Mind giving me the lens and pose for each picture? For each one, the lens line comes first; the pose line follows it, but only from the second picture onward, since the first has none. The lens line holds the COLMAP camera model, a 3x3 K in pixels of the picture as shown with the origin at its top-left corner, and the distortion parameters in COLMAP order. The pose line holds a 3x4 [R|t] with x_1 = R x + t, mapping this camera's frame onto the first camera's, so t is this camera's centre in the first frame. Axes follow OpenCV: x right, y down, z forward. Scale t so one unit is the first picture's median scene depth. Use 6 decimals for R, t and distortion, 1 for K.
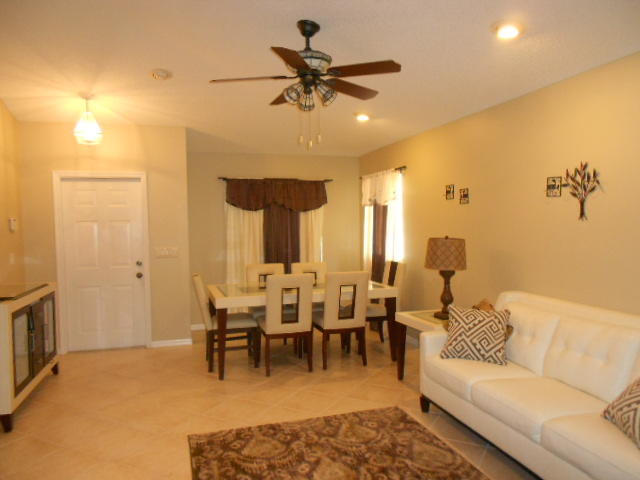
lens RADIAL K [[490.8, 0, 320.0], [0, 490.8, 240.0], [0, 0, 1]] dist [0.000440, -0.006393]
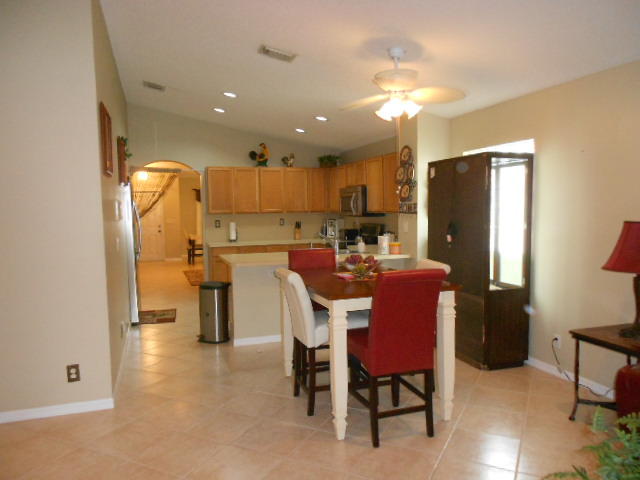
lens RADIAL K [[490.8, 0, 320.0], [0, 490.8, 240.0], [0, 0, 1]] dist [0.000440, -0.006393]
pose [[0.999435, -0.010008, 0.032074, 0.336596], [0.009080, 0.999540, 0.028944, 0.051494], [-0.032349, -0.028637, 0.999066, -1.413397]]
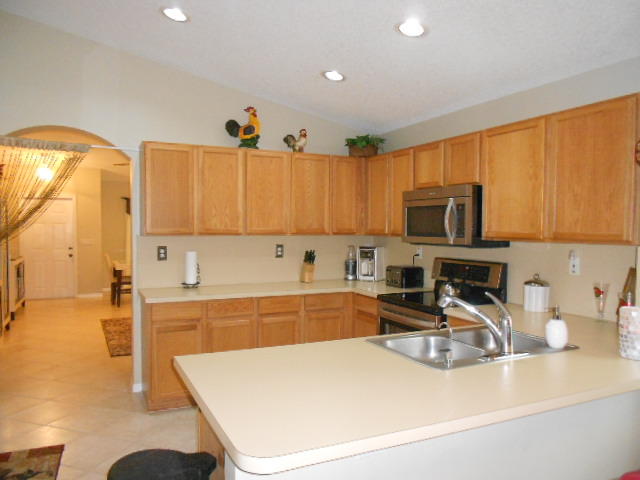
lens RADIAL K [[490.8, 0, 320.0], [0, 490.8, 240.0], [0, 0, 1]] dist [0.000440, -0.006393]
pose [[0.987783, 0.009071, 0.155574, 0.214682], [-0.007537, 0.999917, -0.010445, 0.029690], [-0.155655, 0.009145, 0.987769, -0.793413]]
